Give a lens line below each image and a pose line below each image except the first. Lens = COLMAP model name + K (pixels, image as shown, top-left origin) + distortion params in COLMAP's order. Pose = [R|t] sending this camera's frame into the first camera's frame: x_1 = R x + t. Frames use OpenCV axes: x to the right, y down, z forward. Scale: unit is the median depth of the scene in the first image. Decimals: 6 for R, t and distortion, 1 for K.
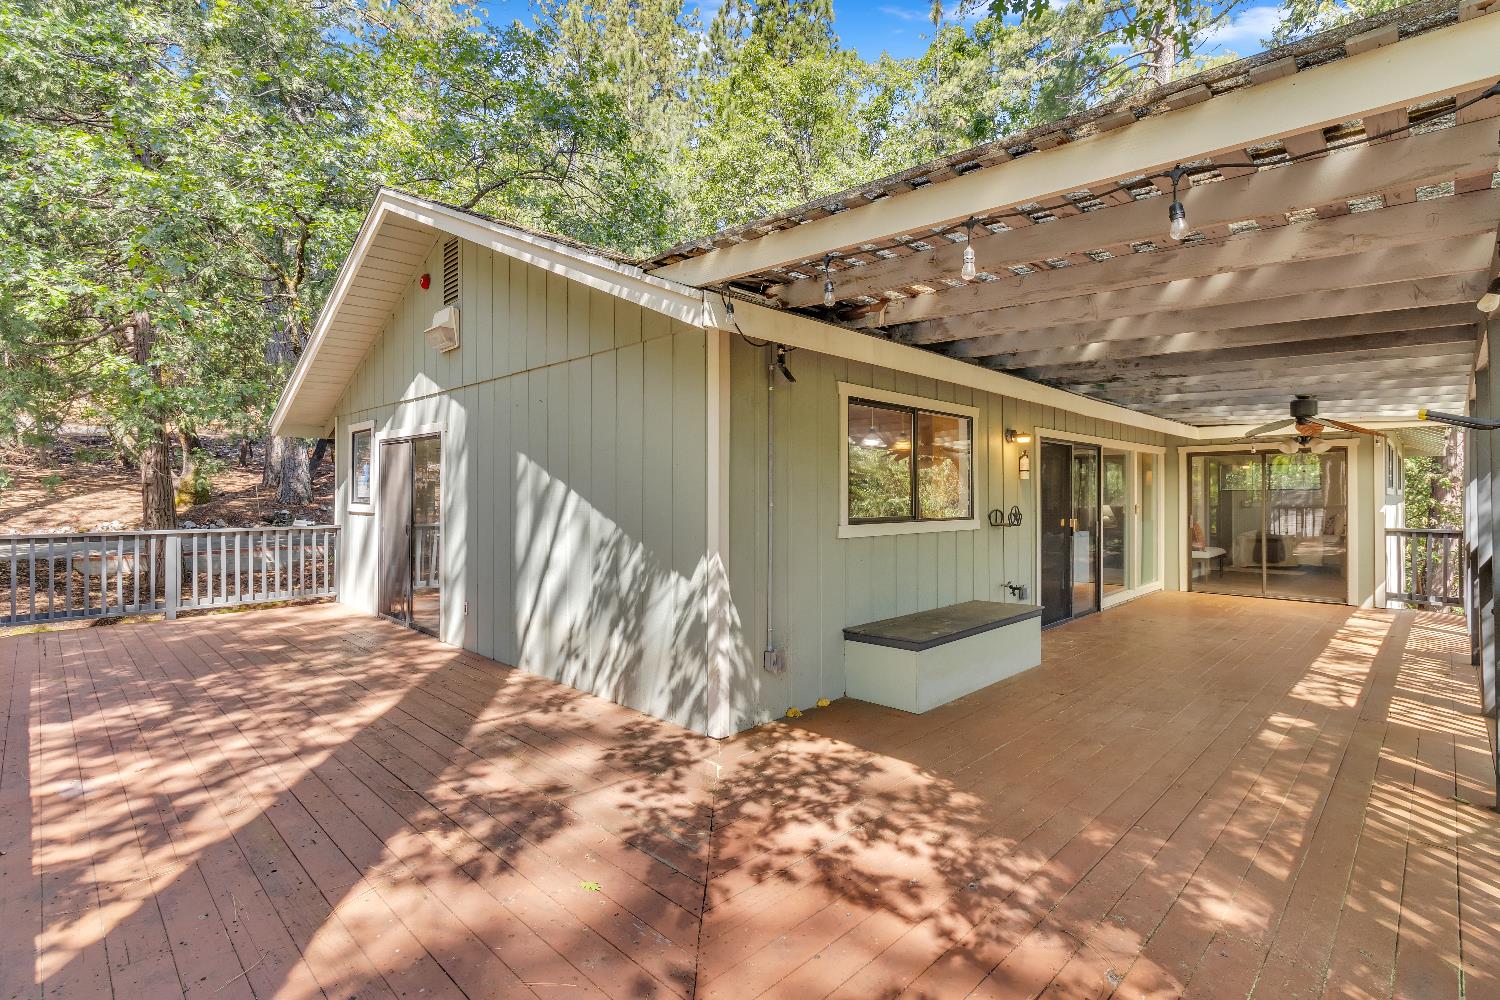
lens RADIAL K [[704.7, 0, 754.2], [0, 704.7, 477.4], [0, 0, 1]] dist [-0.000947, 0.000171]
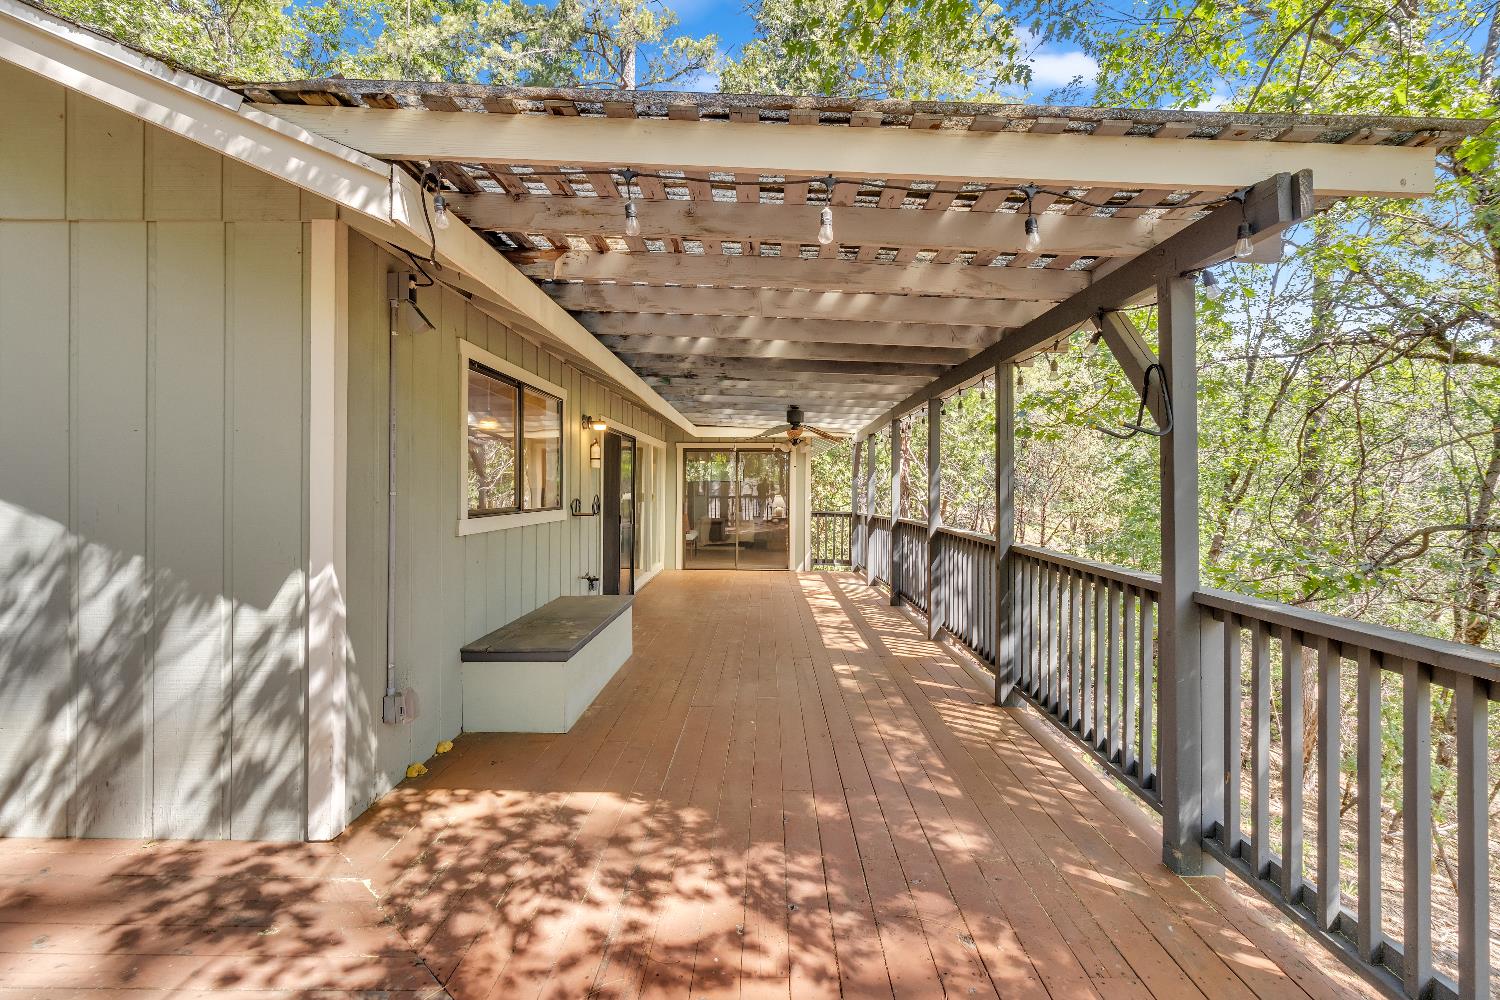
lens RADIAL K [[704.7, 0, 754.2], [0, 704.7, 477.4], [0, 0, 1]] dist [-0.000947, 0.000171]
pose [[0.718950, 0.016172, 0.694874, -0.241016], [-0.026322, 0.999646, 0.003970, 0.012267], [-0.694564, -0.021145, 0.719120, 0.251160]]
